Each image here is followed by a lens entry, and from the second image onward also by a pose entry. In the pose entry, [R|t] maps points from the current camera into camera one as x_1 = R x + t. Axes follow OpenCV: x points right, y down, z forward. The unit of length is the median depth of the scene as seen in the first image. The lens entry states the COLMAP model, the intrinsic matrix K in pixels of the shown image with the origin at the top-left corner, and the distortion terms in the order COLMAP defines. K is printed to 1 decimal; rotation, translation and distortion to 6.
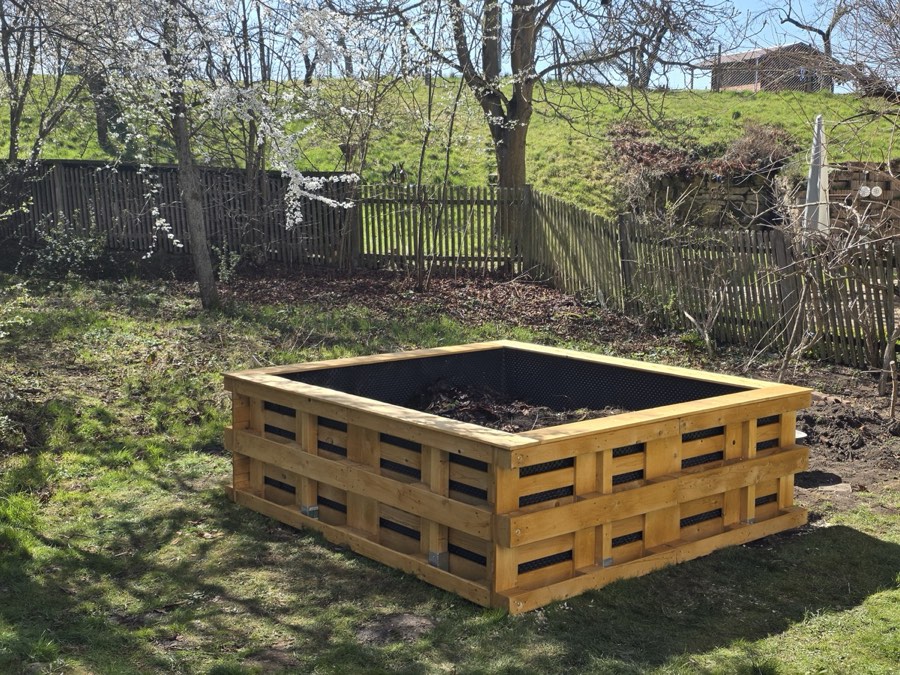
lens RADIAL K [[1216.3, 0, 451.3], [0, 1216.3, 336.0], [0, 0, 1]] dist [0.096626, 0.000000]
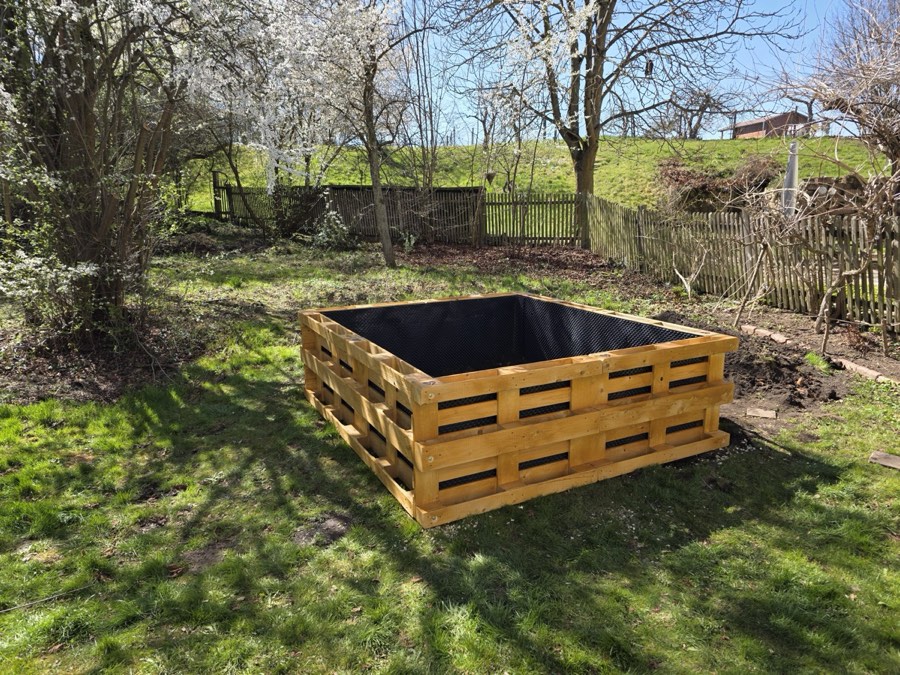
lens RADIAL K [[599.6, 0, 444.8], [0, 599.6, 345.9], [0, 0, 1]] dist [0.045078, -0.032005]
pose [[0.972486, 0.036553, -0.230077, 0.163574], [-0.013267, 0.994700, 0.101956, -0.000634], [0.232584, -0.096099, 0.967817, 0.401639]]
